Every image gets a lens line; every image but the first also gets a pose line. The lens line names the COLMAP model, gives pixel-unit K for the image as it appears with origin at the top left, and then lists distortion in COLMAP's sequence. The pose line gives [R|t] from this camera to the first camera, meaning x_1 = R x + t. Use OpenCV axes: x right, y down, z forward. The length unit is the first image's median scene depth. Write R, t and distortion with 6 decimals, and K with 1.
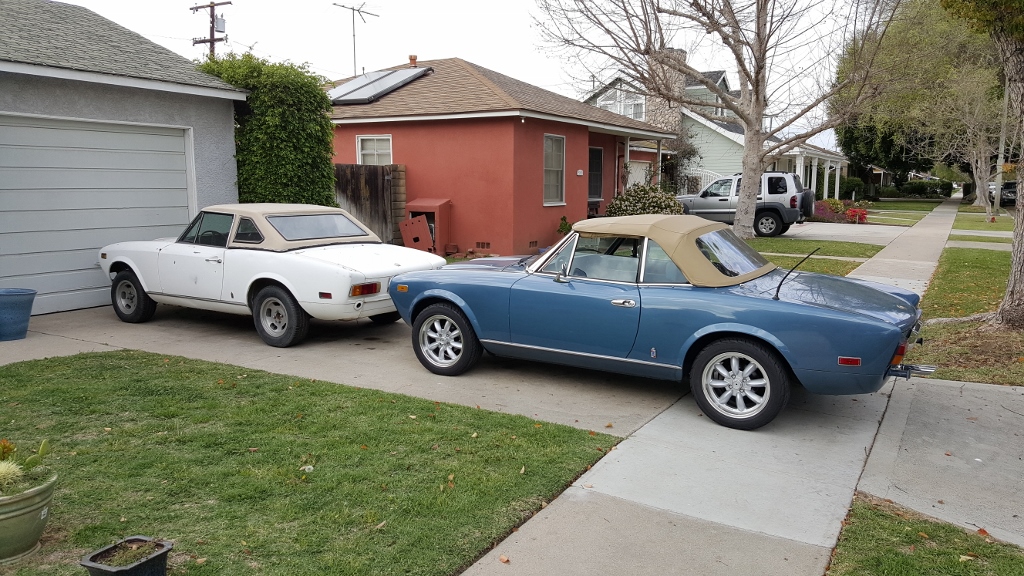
lens RADIAL K [[757.6, 0, 511.6], [0, 757.6, 285.0], [0, 0, 1]] dist [0.087400, -0.117935]
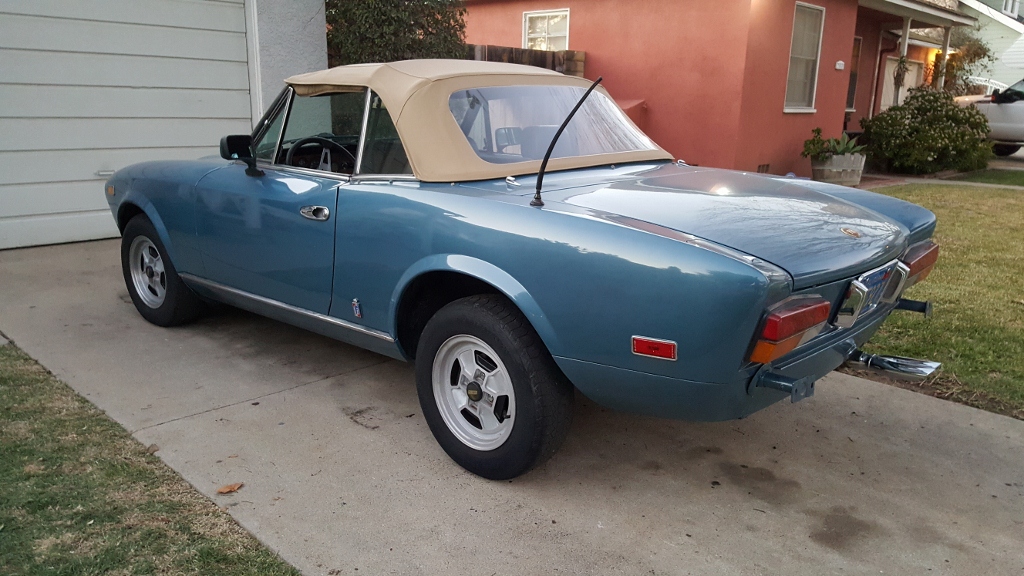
lens RADIAL K [[757.6, 0, 512.4], [0, 757.6, 284.2], [0, 0, 1]] dist [0.087400, -0.117935]
pose [[0.971606, 0.070696, -0.225797, -0.028551], [-0.047875, 0.993319, 0.104999, -0.011383], [0.231711, -0.091208, 0.968499, 0.267849]]
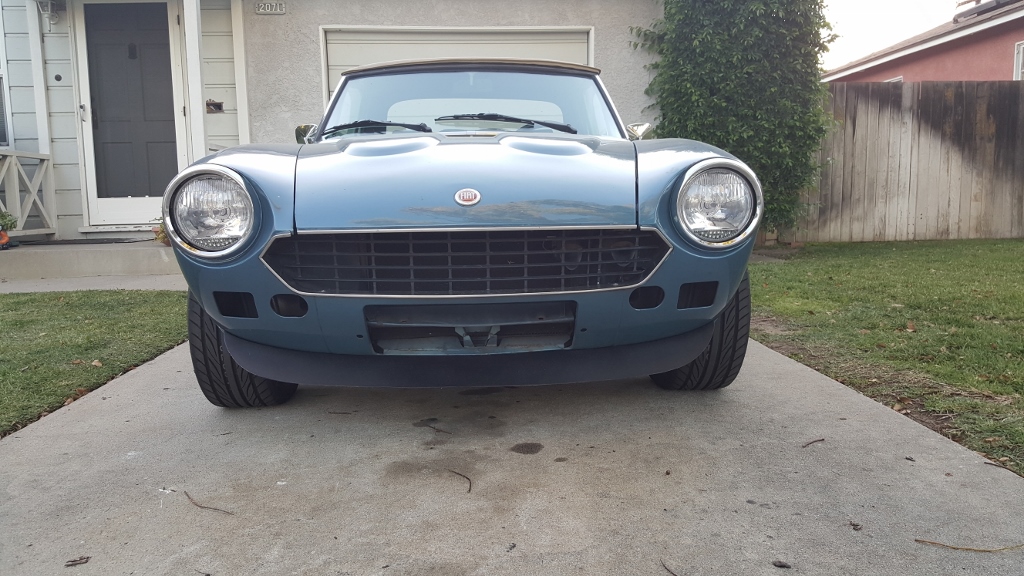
lens RADIAL K [[757.6, 0, 514.5], [0, 757.6, 283.7], [0, 0, 1]] dist [0.087400, -0.117935]
pose [[0.558717, 0.078613, -0.825624, 0.102535], [-0.090741, 0.995315, 0.033364, 0.012248], [0.824379, 0.056277, 0.563233, 0.356970]]
